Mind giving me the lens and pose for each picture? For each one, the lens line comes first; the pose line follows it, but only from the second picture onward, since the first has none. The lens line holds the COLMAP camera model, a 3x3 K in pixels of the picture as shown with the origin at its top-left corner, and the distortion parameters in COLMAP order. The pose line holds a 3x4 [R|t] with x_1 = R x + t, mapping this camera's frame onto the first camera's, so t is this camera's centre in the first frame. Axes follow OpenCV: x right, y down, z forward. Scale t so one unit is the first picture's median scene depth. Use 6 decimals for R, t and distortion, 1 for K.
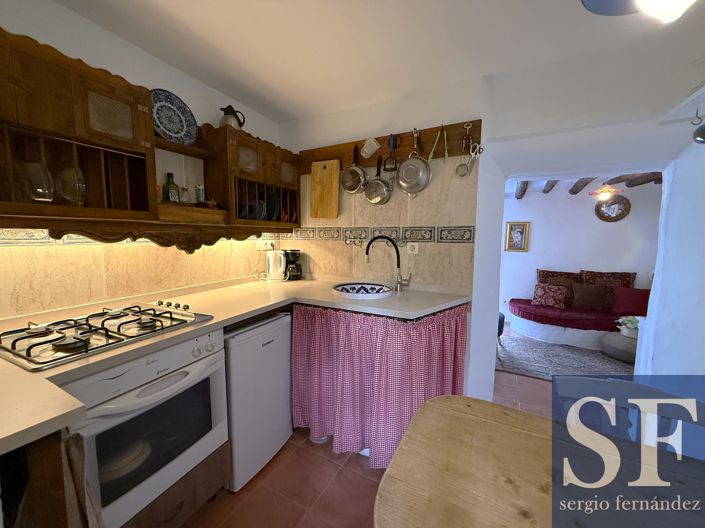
lens RADIAL K [[279.2, 0, 352.5], [0, 279.2, 264.0], [0, 0, 1]] dist [-0.001090, -0.000123]
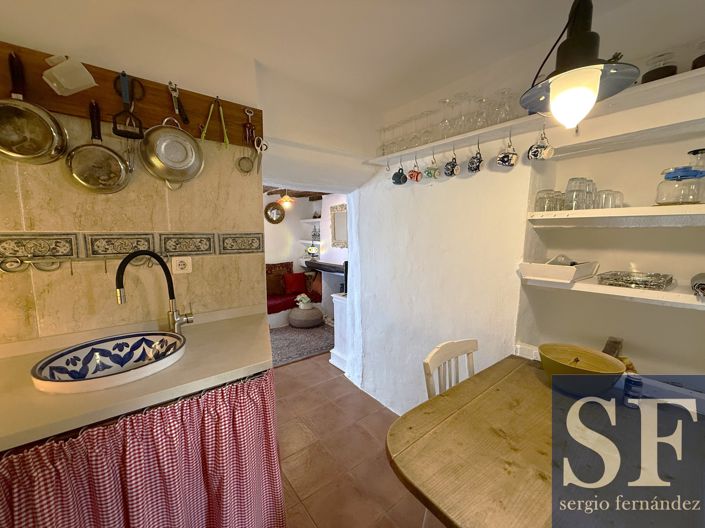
lens RADIAL K [[279.2, 0, 352.5], [0, 279.2, 264.0], [0, 0, 1]] dist [-0.001090, -0.000123]
pose [[0.403432, -0.109017, 0.908492, -0.236491], [0.094200, 0.992550, 0.077272, -0.075336], [-0.910148, 0.054406, 0.410696, 0.364946]]
